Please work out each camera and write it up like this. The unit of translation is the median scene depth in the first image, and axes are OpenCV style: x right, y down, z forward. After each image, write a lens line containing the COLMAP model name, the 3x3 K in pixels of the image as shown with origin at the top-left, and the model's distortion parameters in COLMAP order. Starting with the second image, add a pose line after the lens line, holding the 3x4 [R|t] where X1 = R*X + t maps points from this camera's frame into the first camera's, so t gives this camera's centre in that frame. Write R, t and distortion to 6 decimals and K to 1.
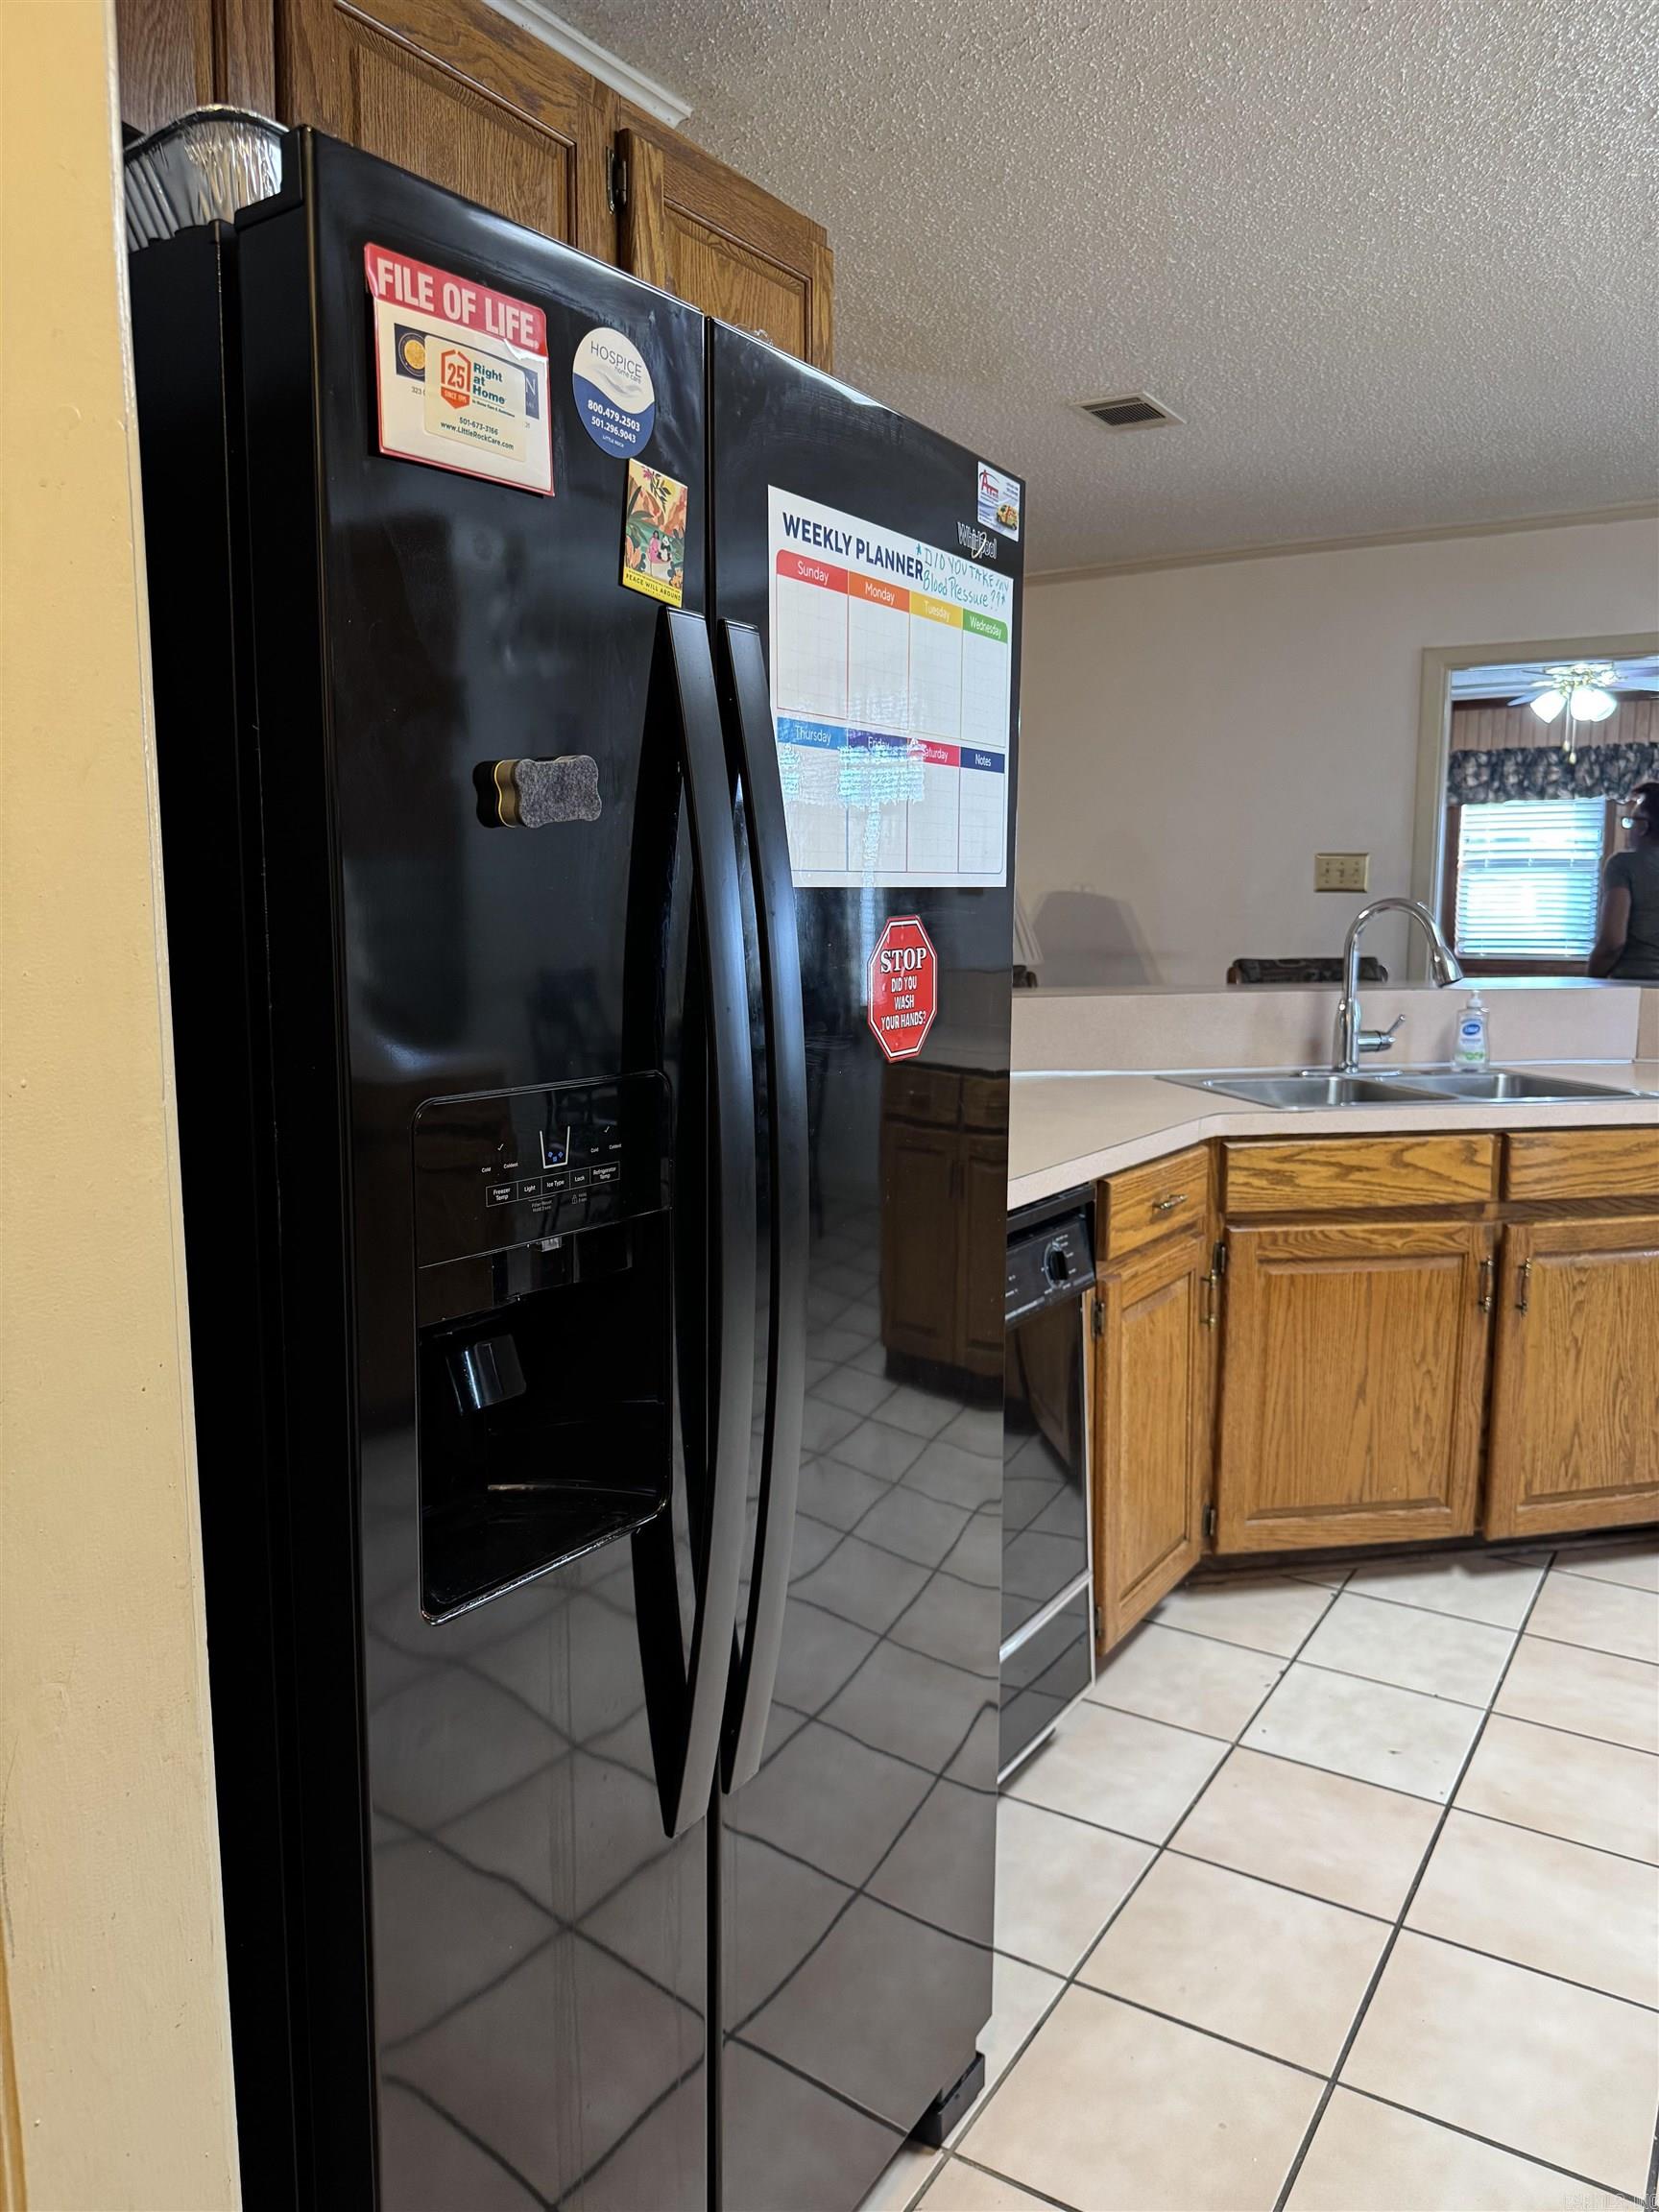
lens RADIAL K [[1580.6, 0, 829.5], [0, 1580.6, 1106.0], [0, 0, 1]] dist [0.097941, -0.176295]
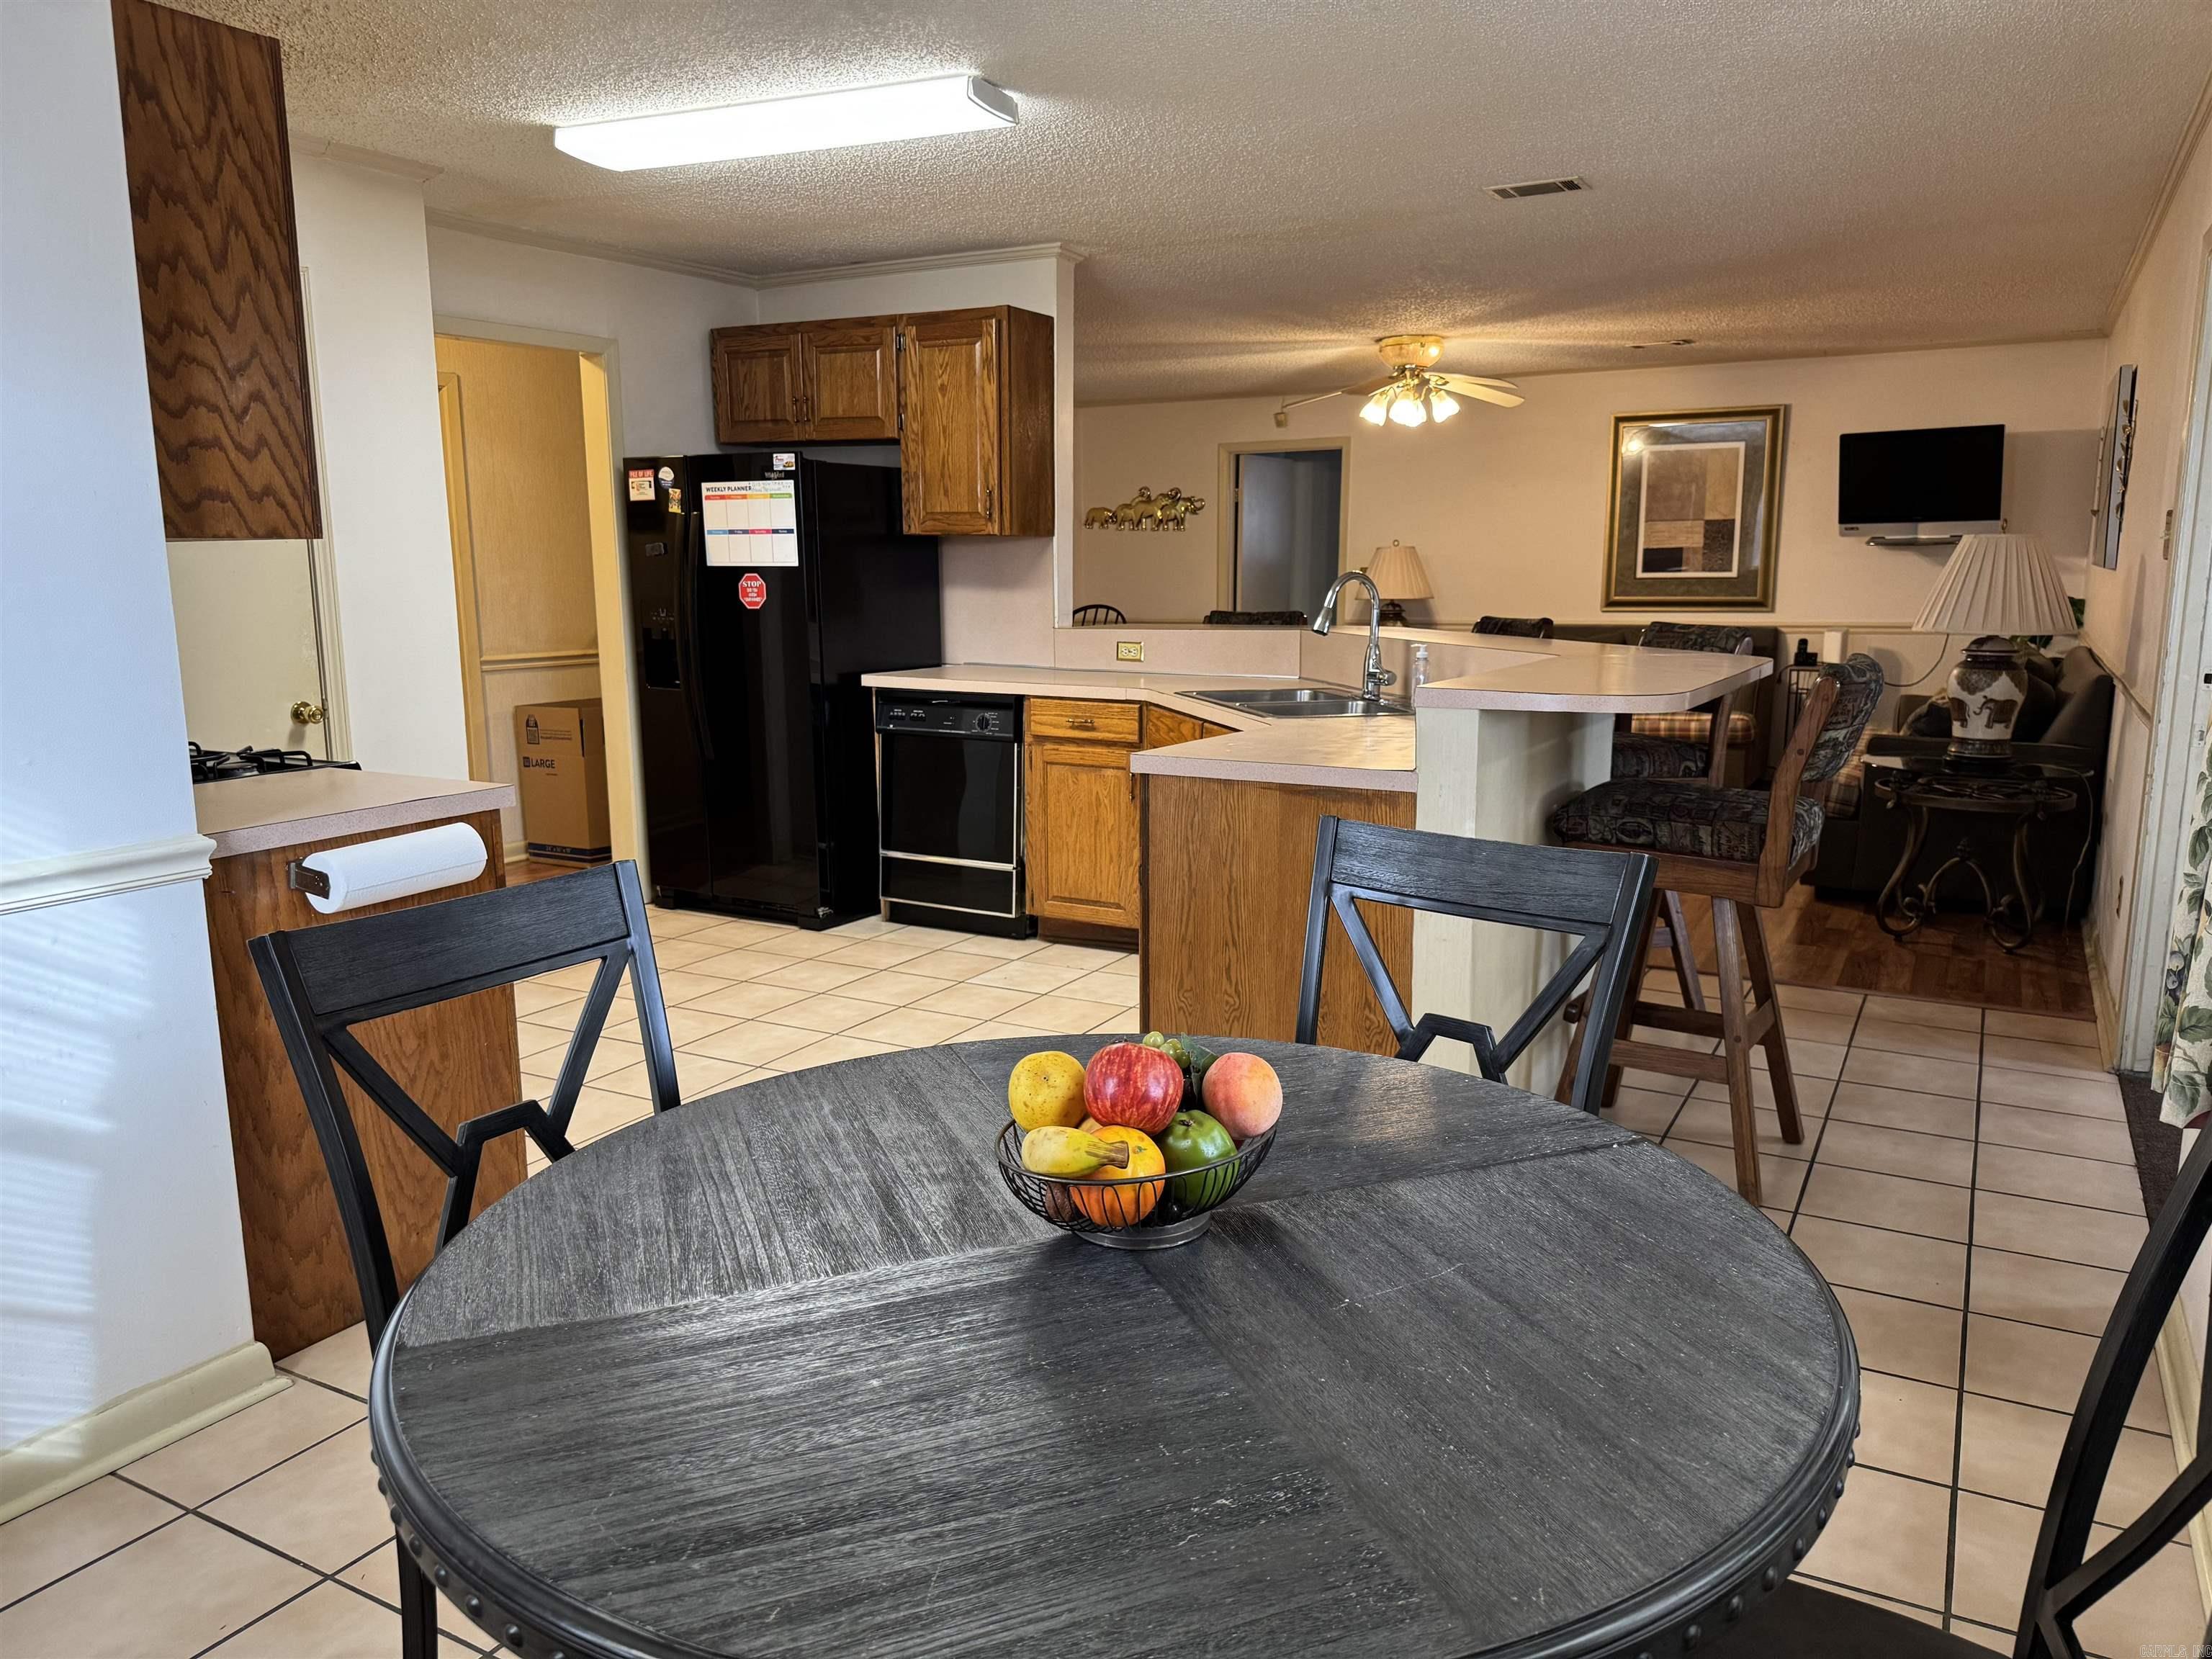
lens RADIAL K [[1540.6, 0, 1106.6], [0, 1540.6, 837.5], [0, 0, 1]] dist [0.096954, -0.190859]
pose [[0.044617, 0.178935, -0.982849, 1.933012], [-0.125333, 0.977058, 0.172191, -0.121114], [0.991111, 0.115500, 0.066019, 0.809868]]
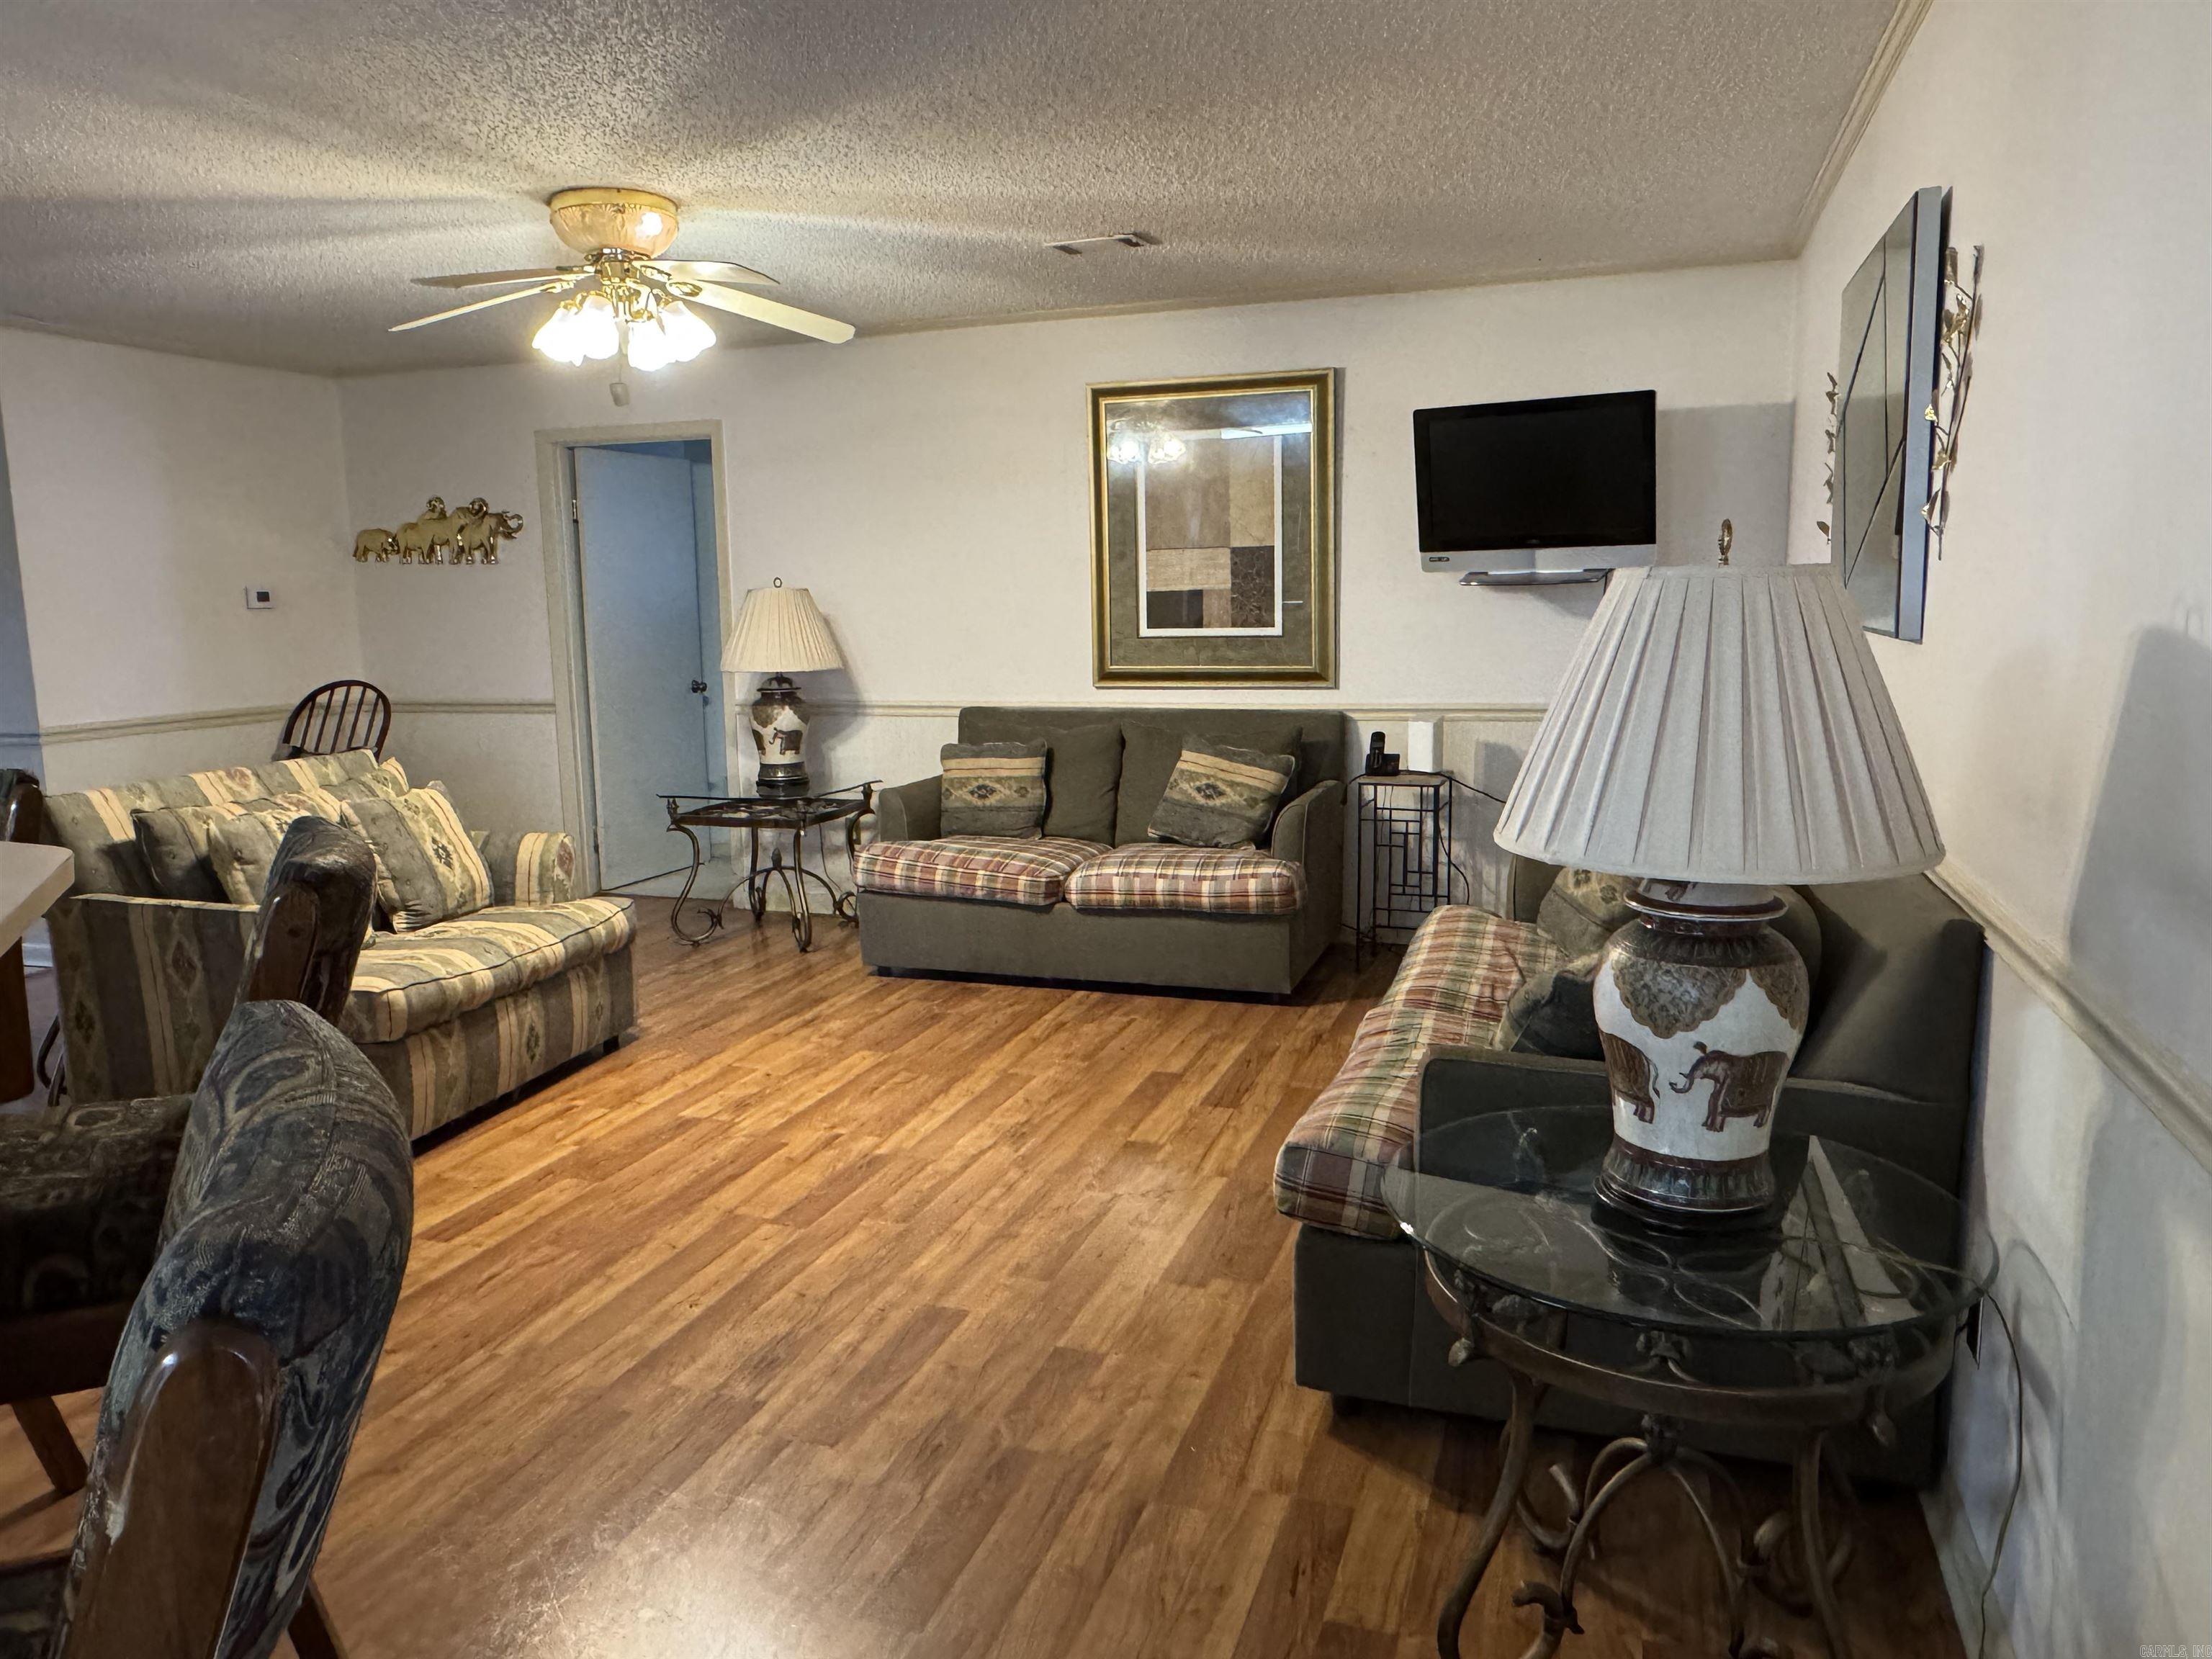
lens RADIAL K [[1553.4, 0, 1106.0], [0, 1553.4, 829.5], [0, 0, 1]] dist [-0.002633, -0.002168]
pose [[0.236026, 0.149071, -0.960245, 0.707851], [-0.113146, 0.985658, 0.125205, -0.232110], [0.965137, 0.079096, 0.249508, 1.525198]]
